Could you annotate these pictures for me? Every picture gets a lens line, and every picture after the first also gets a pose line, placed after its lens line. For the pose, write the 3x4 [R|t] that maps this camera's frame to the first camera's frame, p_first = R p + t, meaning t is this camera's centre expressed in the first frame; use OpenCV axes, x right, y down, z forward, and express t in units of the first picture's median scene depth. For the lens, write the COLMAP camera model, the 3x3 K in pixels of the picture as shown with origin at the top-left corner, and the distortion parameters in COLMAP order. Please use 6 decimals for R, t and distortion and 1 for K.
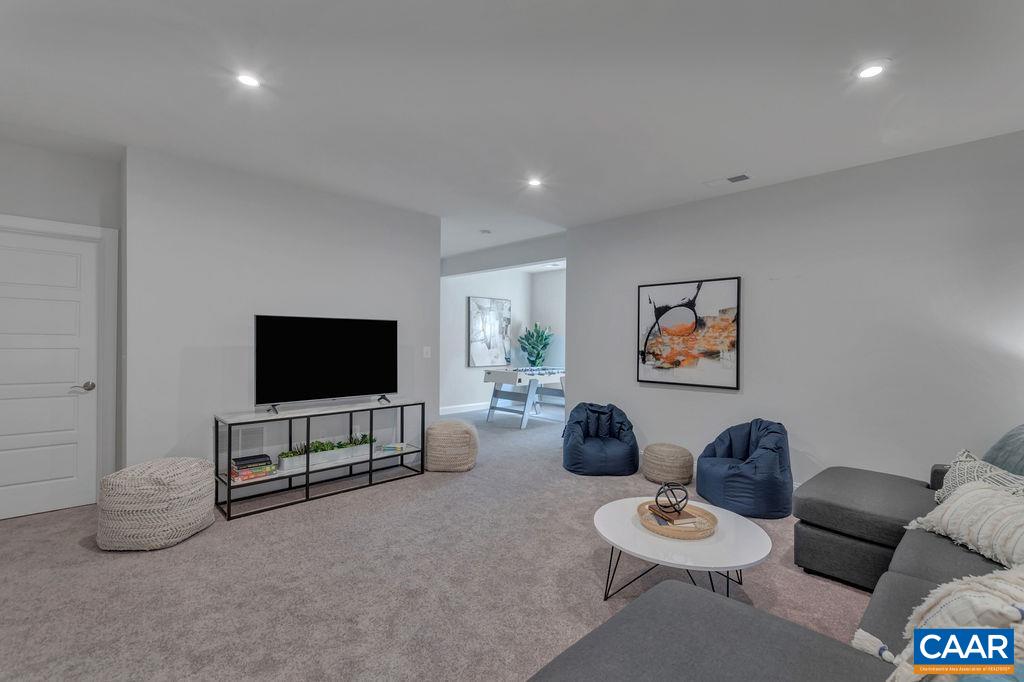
lens RADIAL K [[464.6, 0, 512.2], [0, 464.6, 342.1], [0, 0, 1]] dist [0.001829, 0.000114]
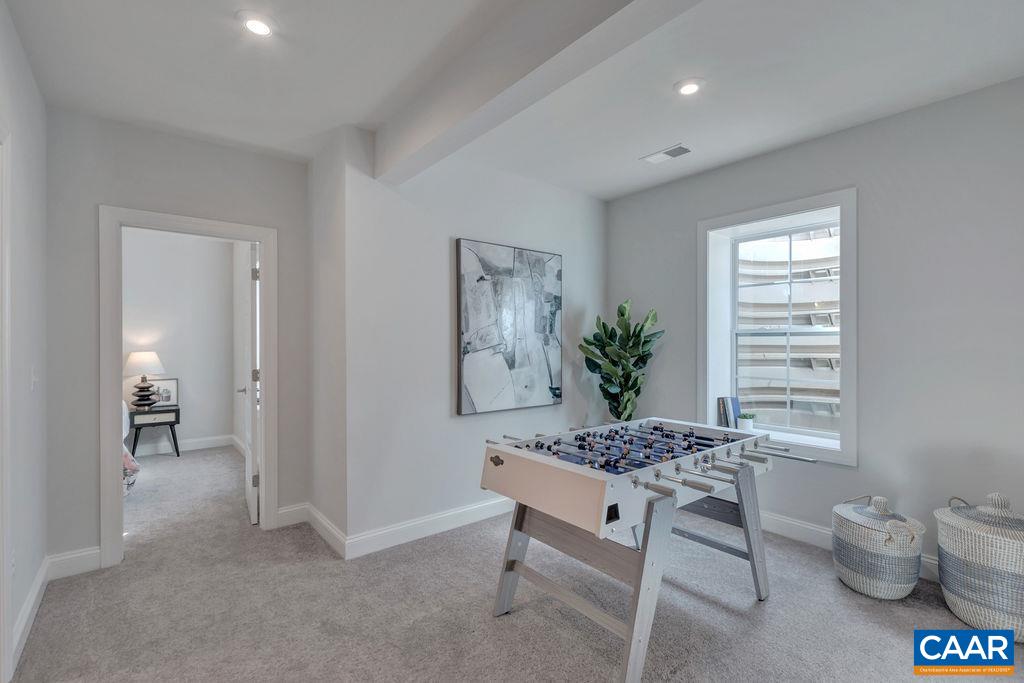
lens RADIAL K [[464.6, 0, 514.0], [0, 464.6, 341.7], [0, 0, 1]] dist [0.001829, 0.000114]
pose [[0.995980, -0.008079, -0.089211, -0.009512], [0.007426, 0.999943, -0.007656, -0.005777], [0.089268, 0.006963, 0.995983, 0.565890]]
